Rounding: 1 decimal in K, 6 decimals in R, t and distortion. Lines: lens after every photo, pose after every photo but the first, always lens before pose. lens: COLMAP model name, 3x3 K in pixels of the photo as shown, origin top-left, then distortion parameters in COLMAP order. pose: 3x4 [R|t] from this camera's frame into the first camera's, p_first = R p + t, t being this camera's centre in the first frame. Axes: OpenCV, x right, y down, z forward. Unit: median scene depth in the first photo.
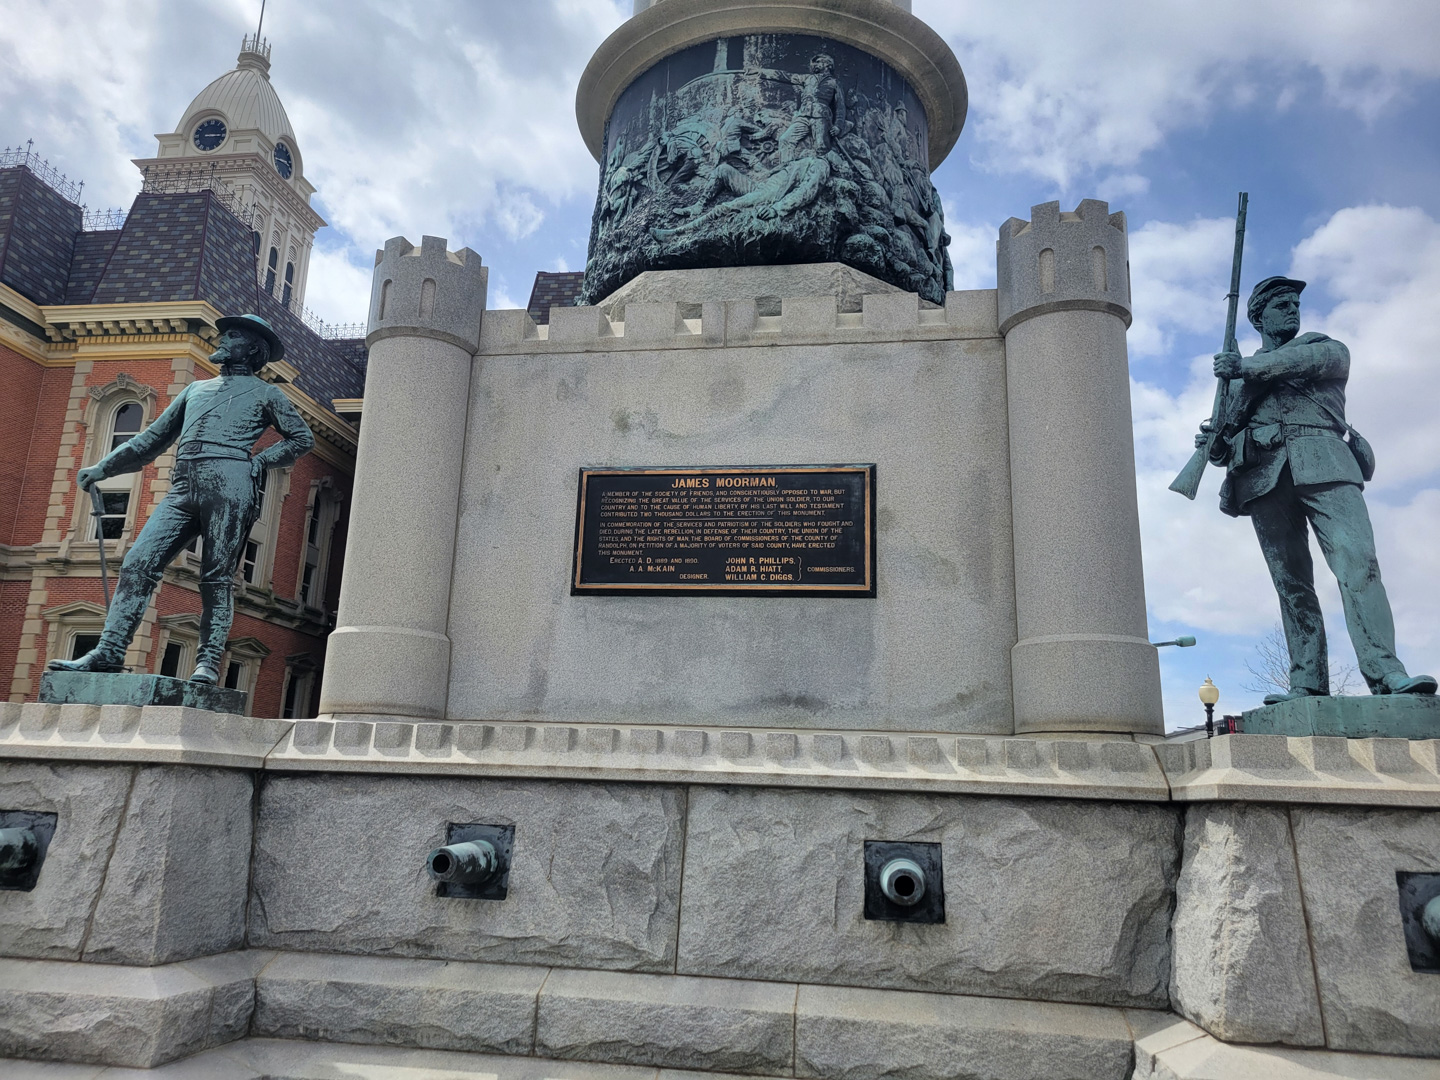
lens RADIAL K [[1077.8, 0, 687.9], [0, 1077.8, 528.7], [0, 0, 1]] dist [0.054074, -0.029667]
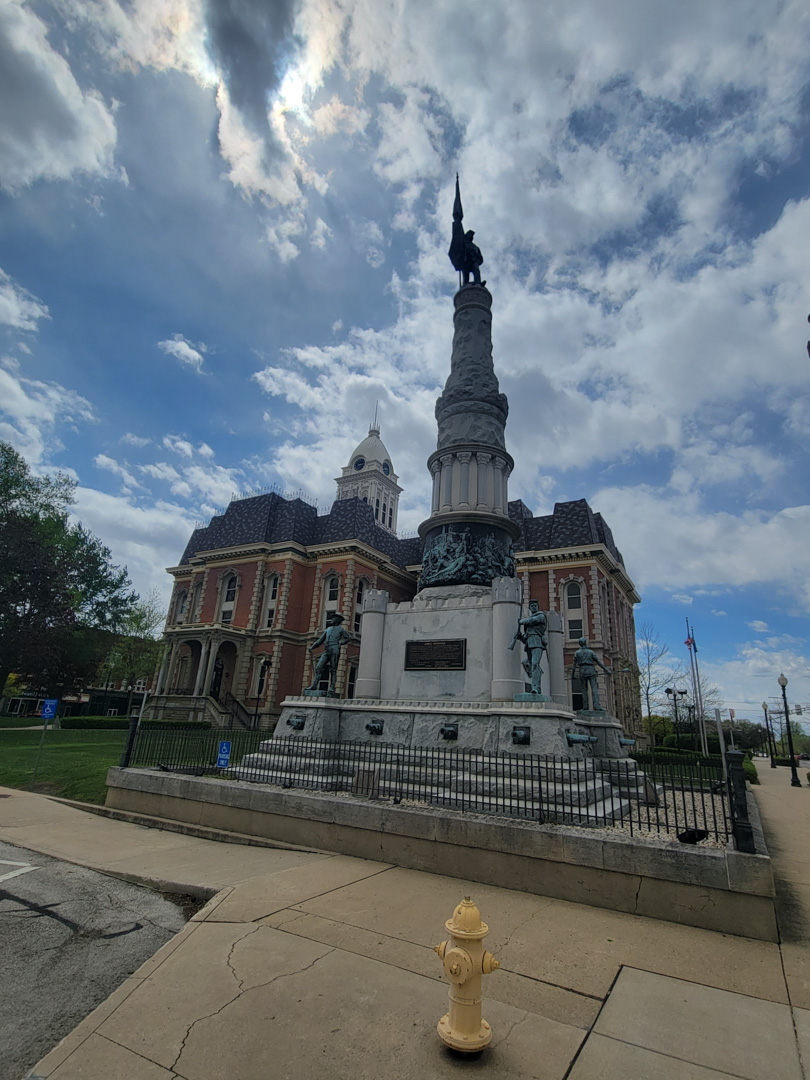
lens RADIAL K [[533.2, 0, 407.3], [0, 533.2, 531.5], [0, 0, 1]] dist [-0.004439, 0.000769]
pose [[0.934594, -0.110965, -0.337964, 0.610780], [0.068135, 0.988351, -0.136091, -0.176499], [0.349129, 0.104163, 0.931268, -0.953331]]
